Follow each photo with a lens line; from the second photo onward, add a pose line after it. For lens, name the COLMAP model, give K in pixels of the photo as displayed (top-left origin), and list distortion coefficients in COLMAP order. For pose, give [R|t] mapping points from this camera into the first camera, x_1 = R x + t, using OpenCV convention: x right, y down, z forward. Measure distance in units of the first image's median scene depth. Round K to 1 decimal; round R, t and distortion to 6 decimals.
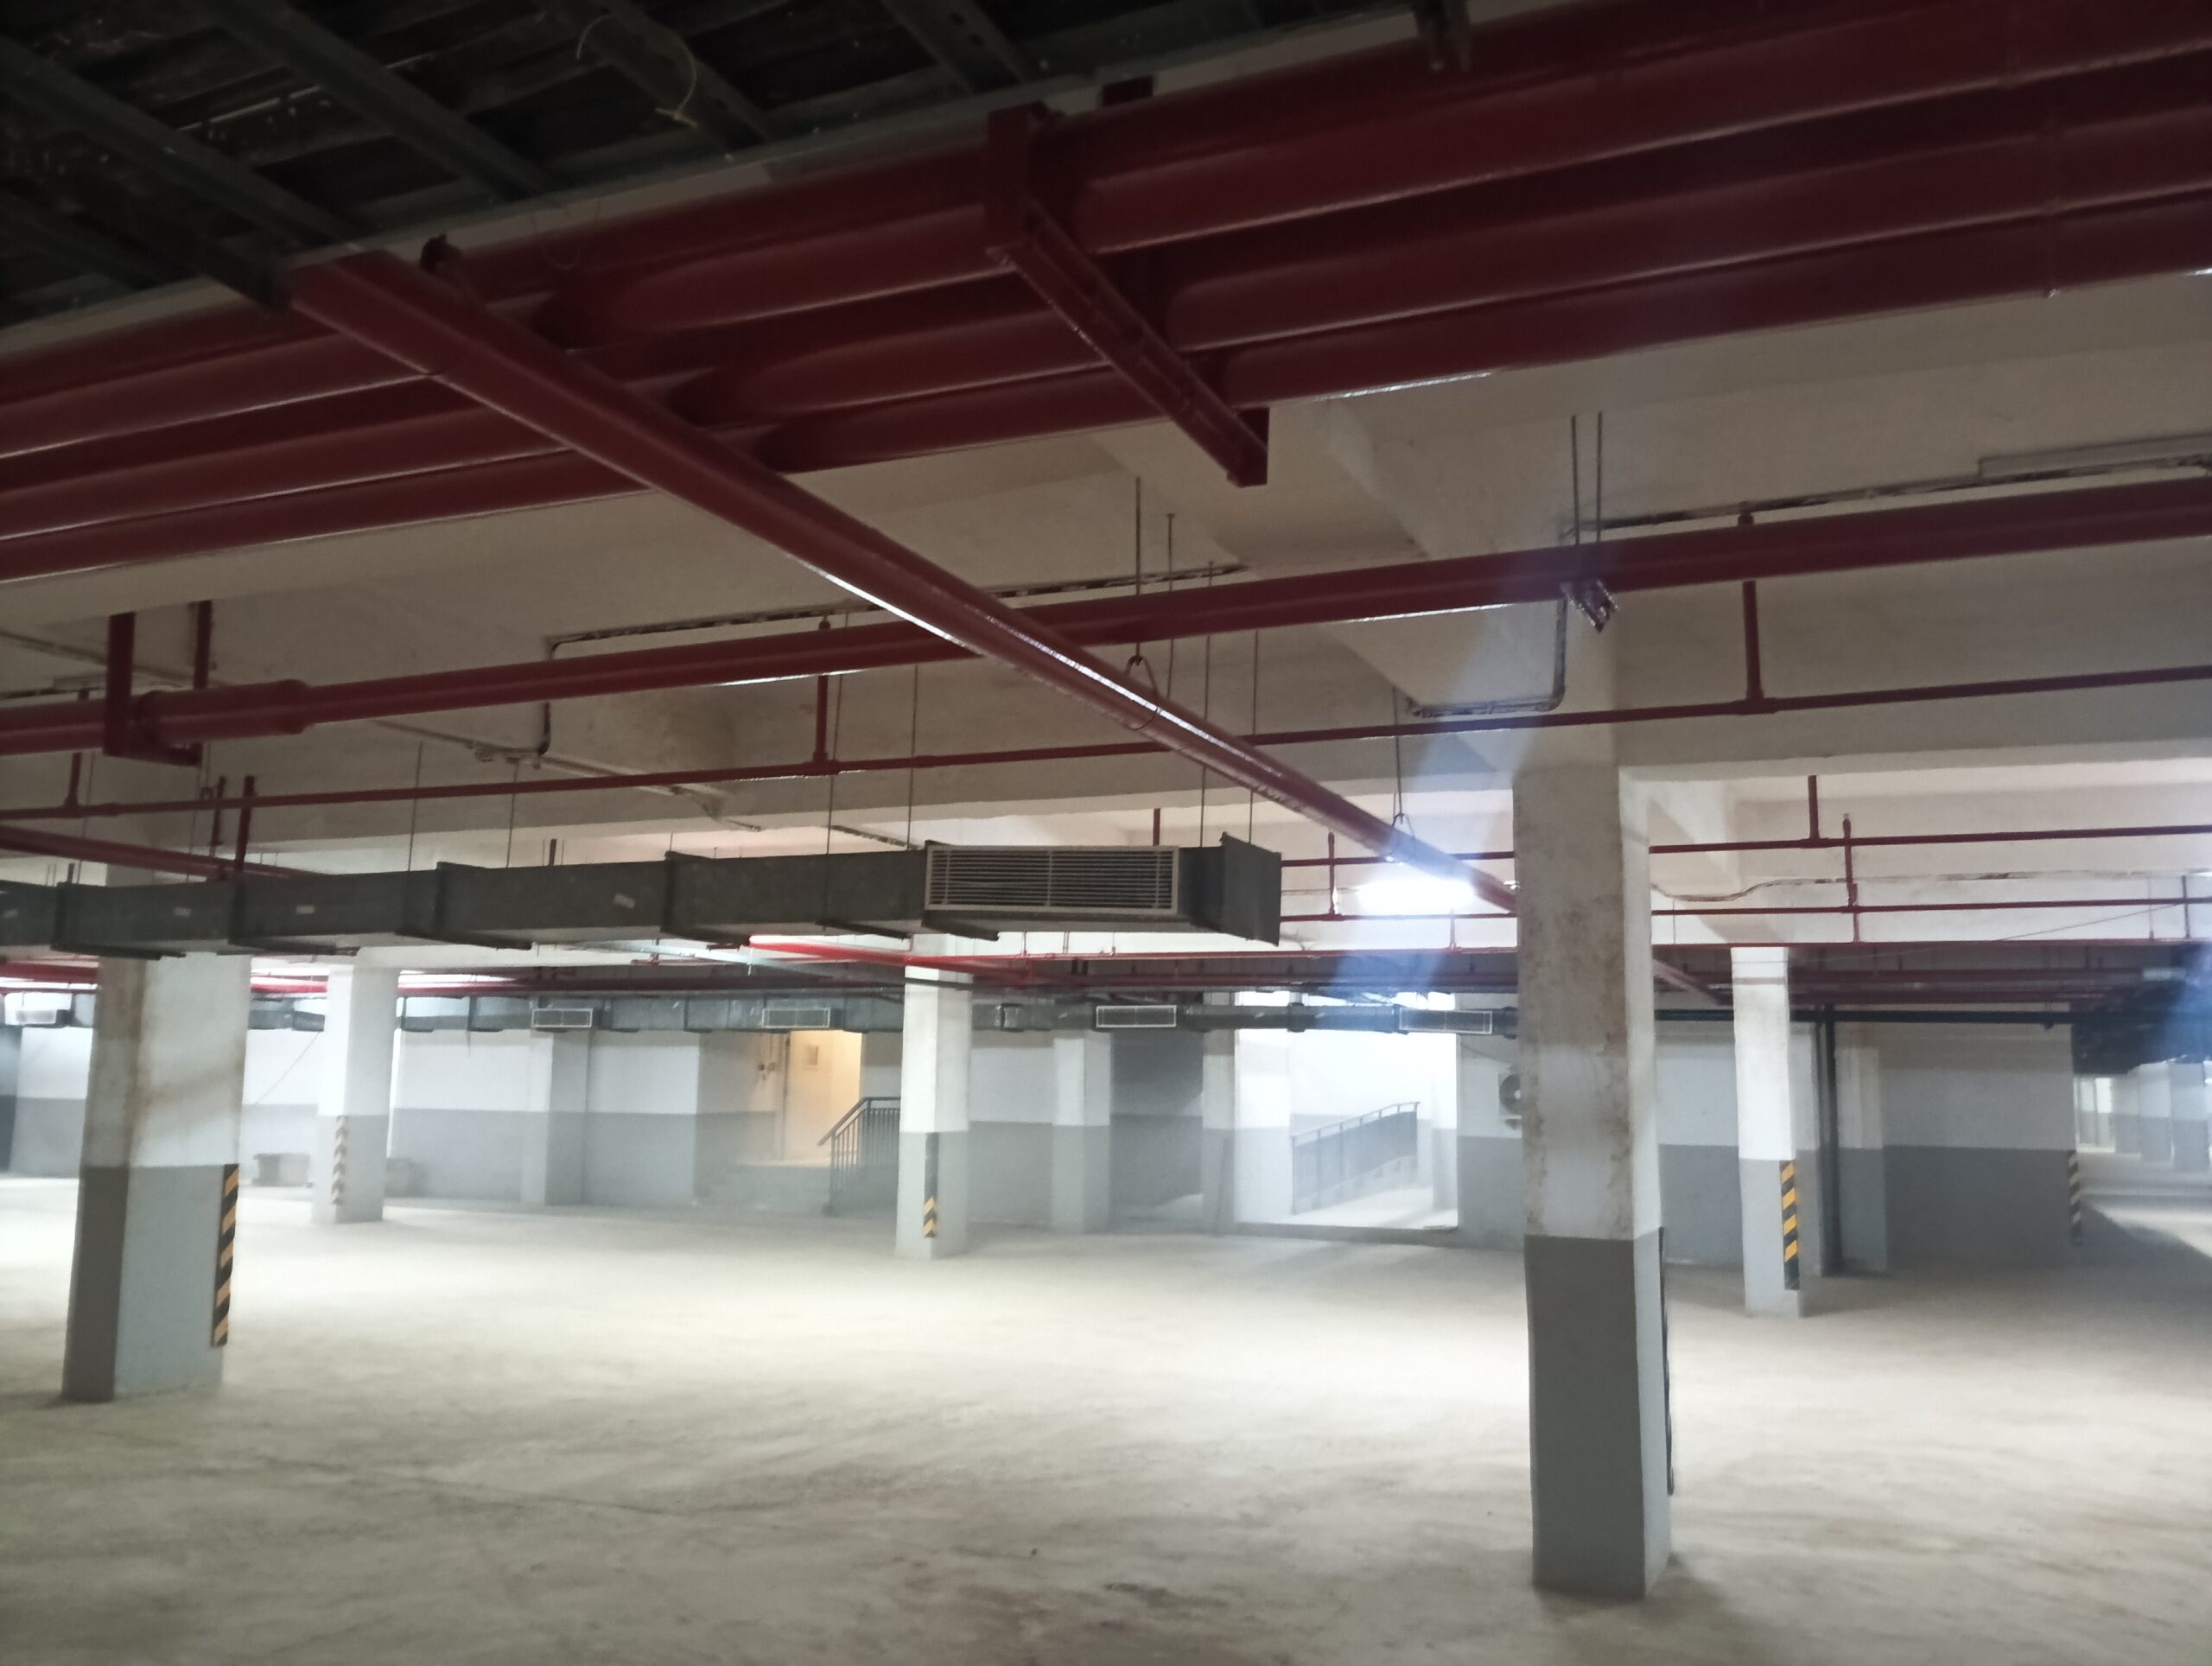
lens RADIAL K [[1786.0, 0, 1094.6], [0, 1786.0, 835.4], [0, 0, 1]] dist [0.055588, -0.129200]
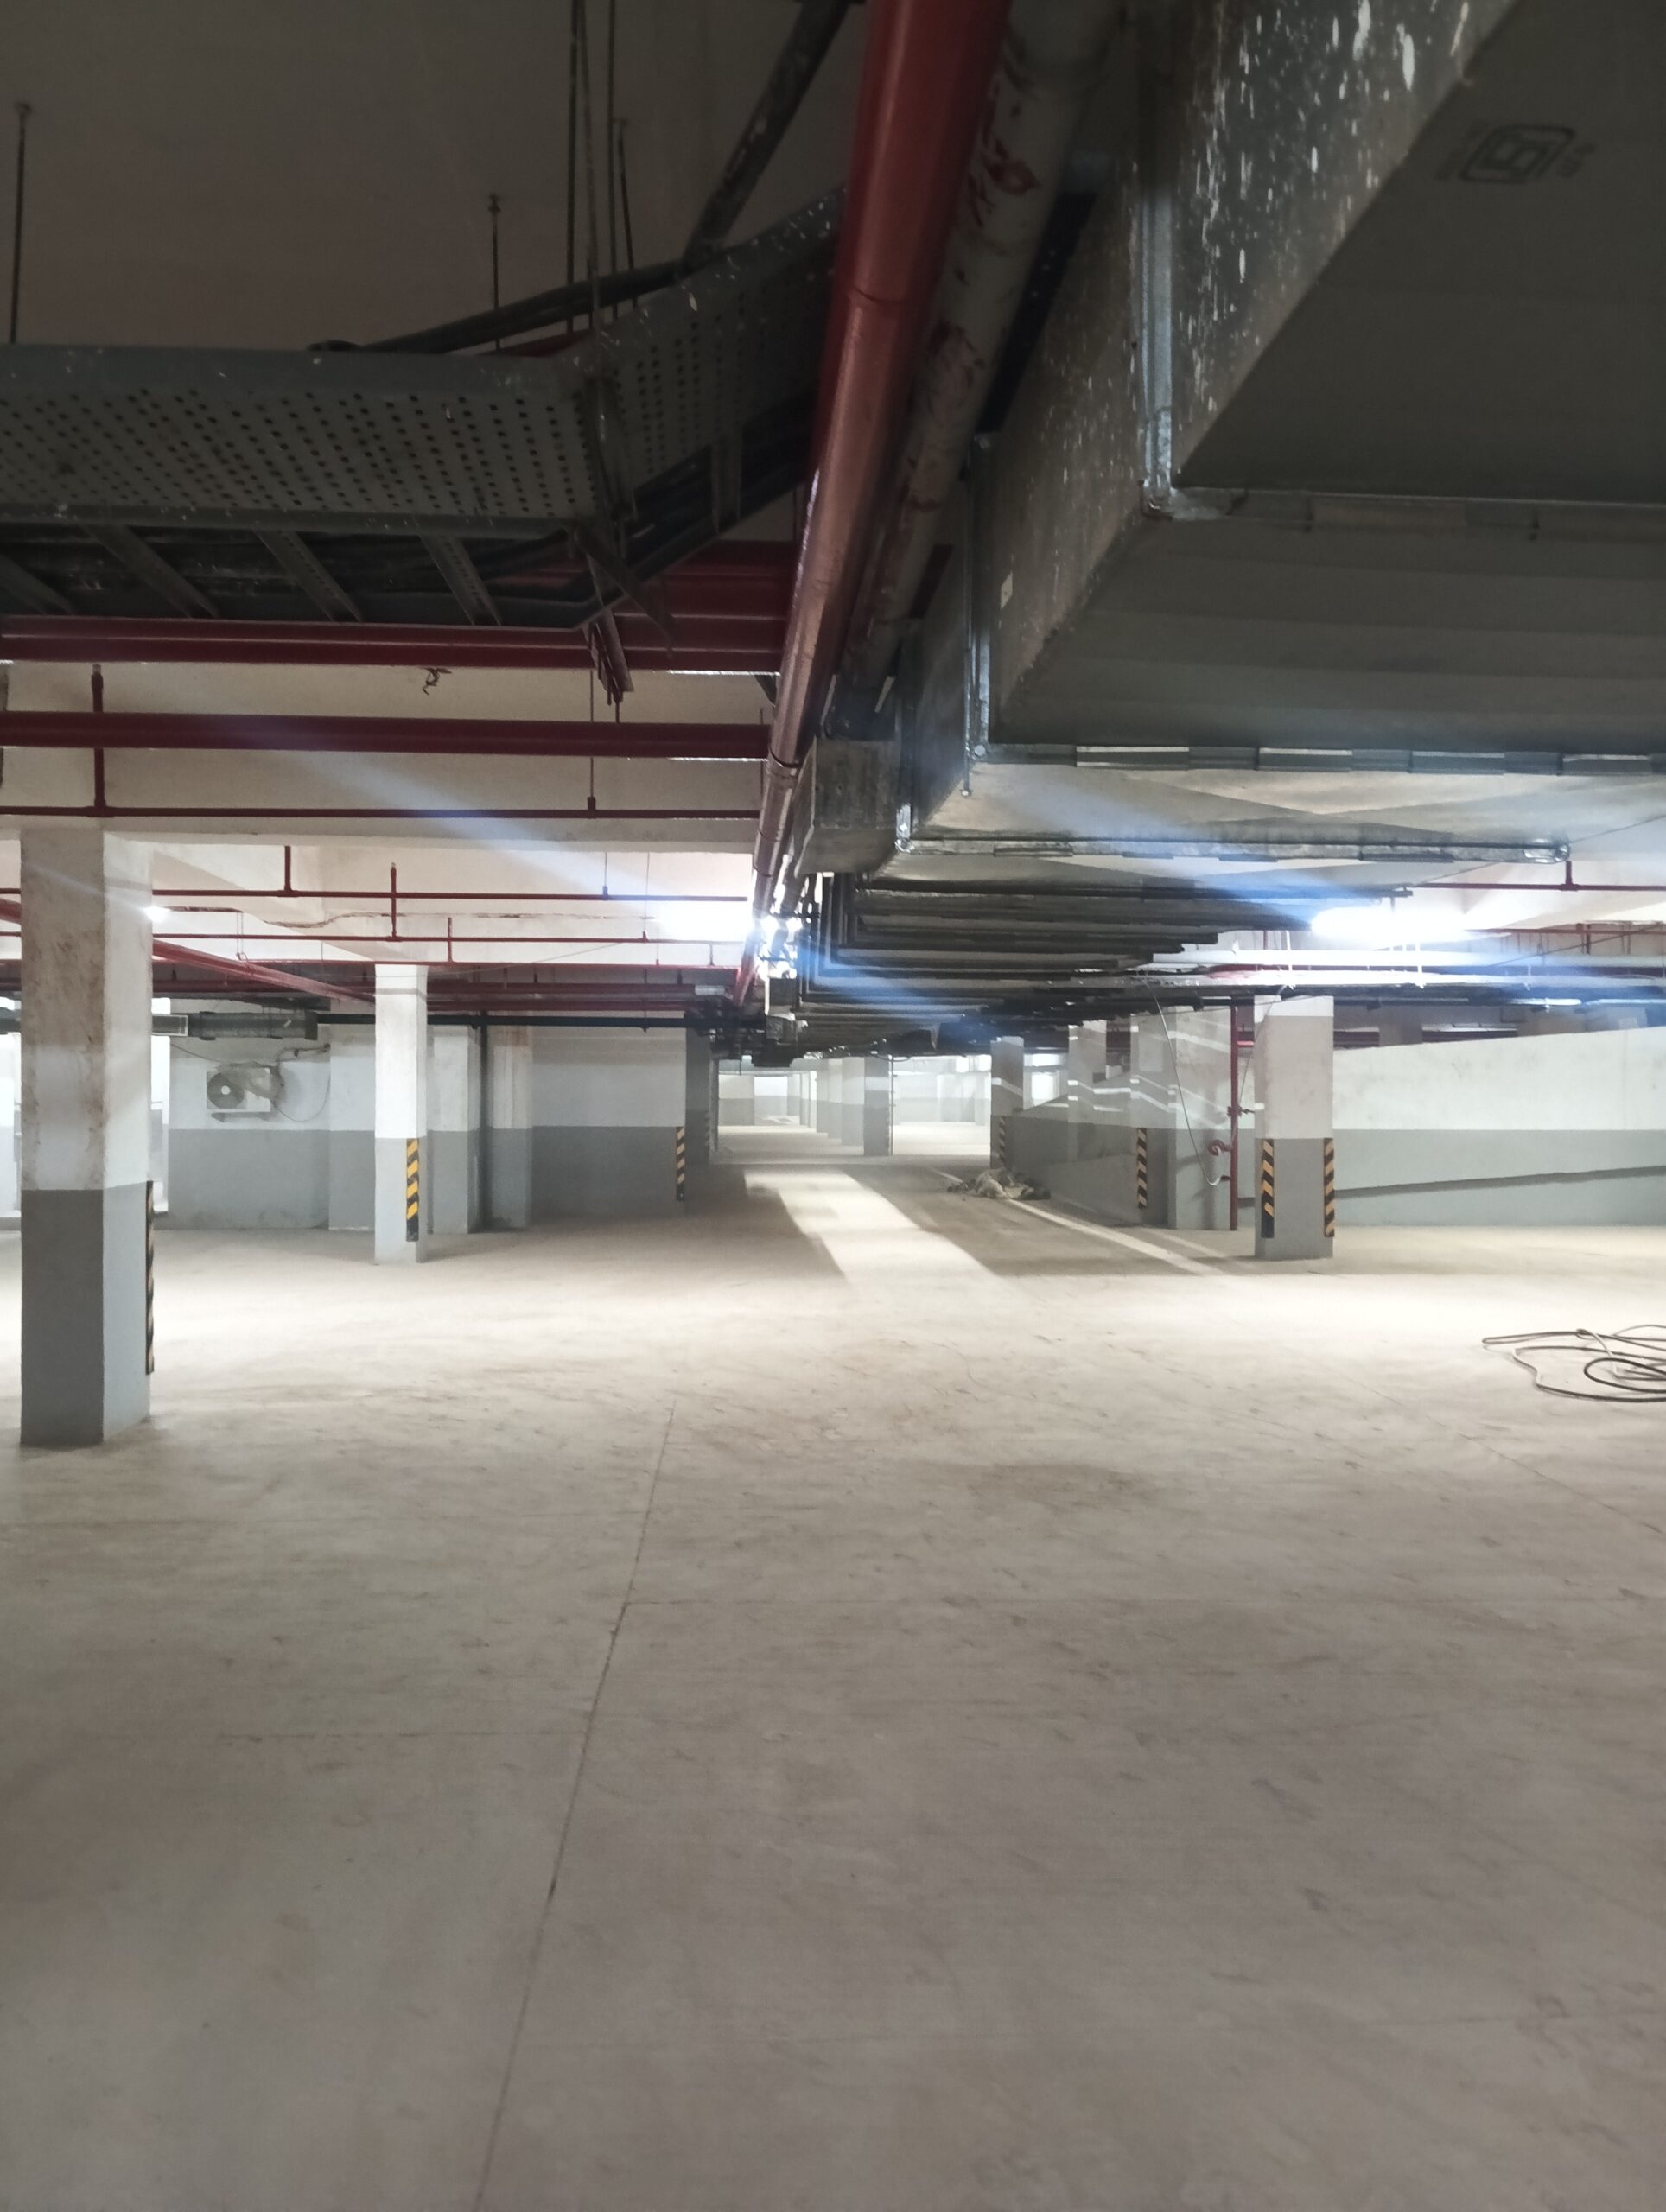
lens RADIAL K [[1786.0, 0, 849.5], [0, 1786.0, 1095.4], [0, 0, 1]] dist [0.055588, -0.129200]
pose [[0.883777, -0.016524, 0.467616, 0.078621], [-0.050877, 0.990057, 0.131141, -0.023145], [-0.465134, -0.139690, 0.874149, -0.200994]]
